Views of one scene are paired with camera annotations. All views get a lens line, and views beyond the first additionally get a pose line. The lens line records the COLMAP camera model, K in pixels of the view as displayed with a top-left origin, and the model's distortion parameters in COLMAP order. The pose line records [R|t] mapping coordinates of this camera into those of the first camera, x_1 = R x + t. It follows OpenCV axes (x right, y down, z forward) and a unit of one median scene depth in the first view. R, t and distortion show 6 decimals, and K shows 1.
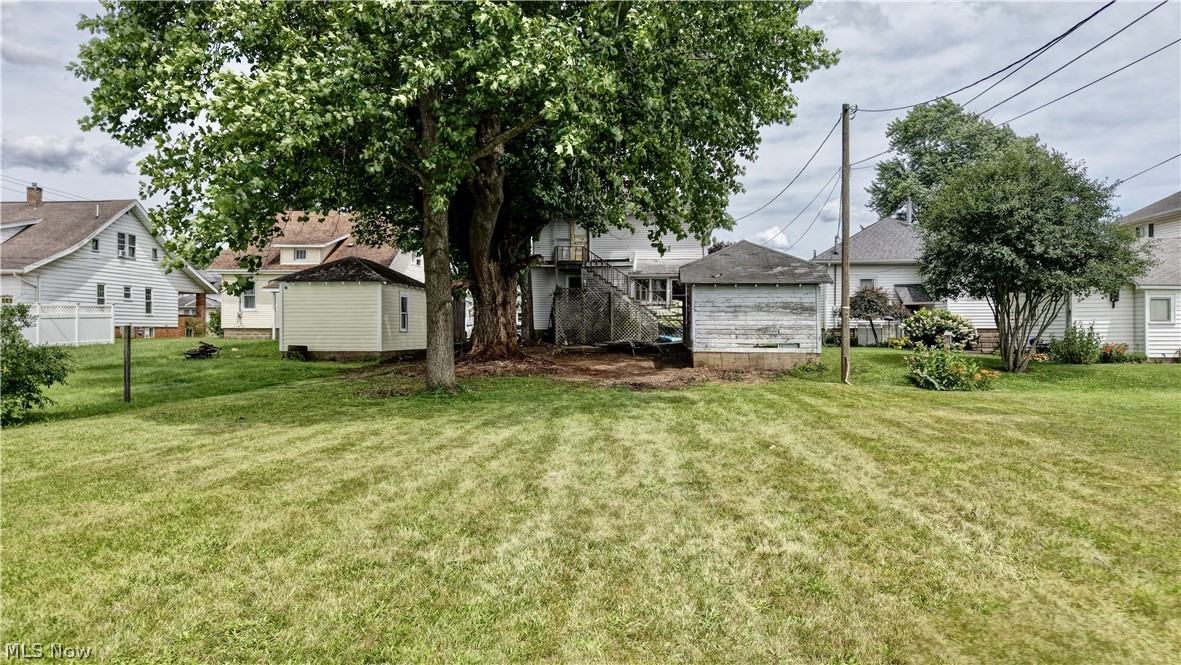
lens RADIAL K [[772.1, 0, 590.8], [0, 772.1, 340.4], [0, 0, 1]] dist [0.003665, 0.000985]
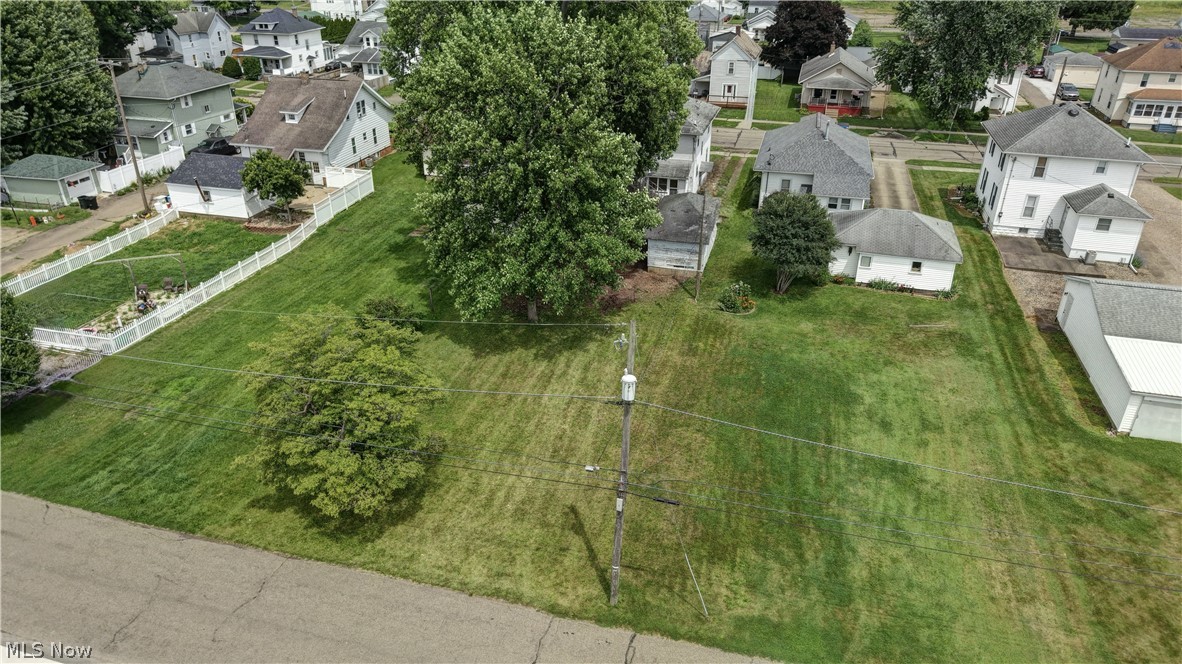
lens RADIAL K [[772.7, 0, 591.7], [0, 772.7, 329.8], [0, 0, 1]] dist [0.003665, 0.000985]
pose [[0.985159, 0.075613, -0.154093, 0.233255], [0.001391, 0.894196, 0.447673, -0.579949], [0.171639, -0.441243, 0.880820, -0.767677]]
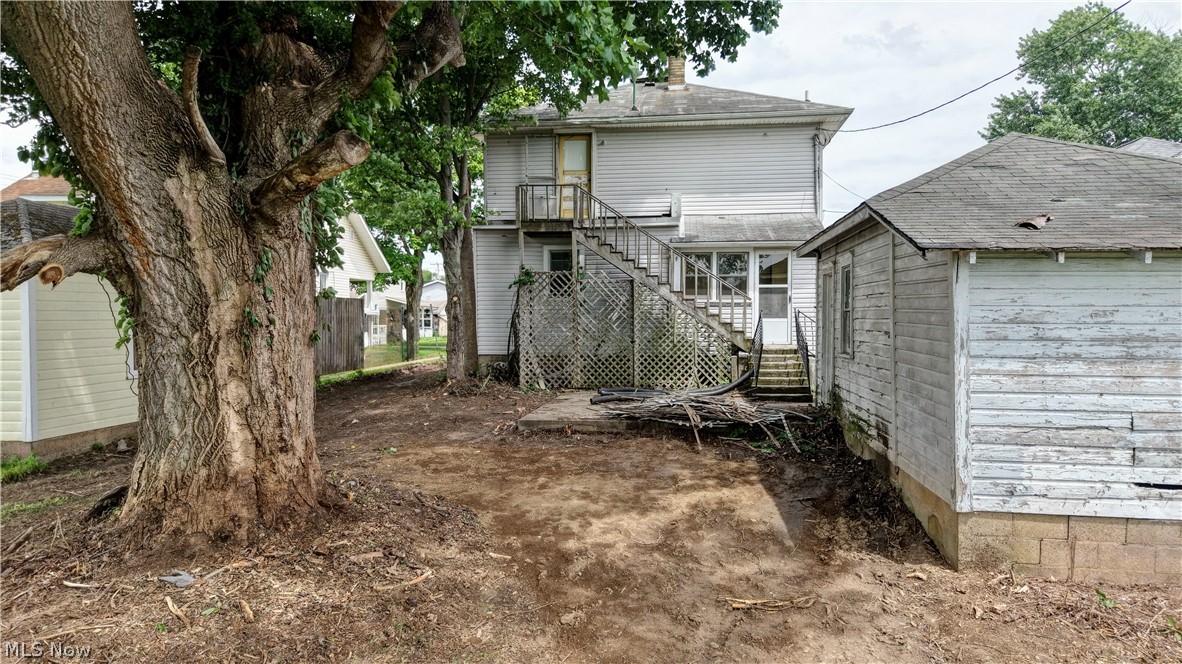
lens RADIAL K [[772.7, 0, 588.6], [0, 772.7, 329.9], [0, 0, 1]] dist [0.003665, 0.000985]
pose [[0.999642, -0.002993, -0.026595, 0.010230], [0.003191, 0.999967, 0.007409, -0.034504], [0.026572, -0.007491, 0.999619, 0.514596]]
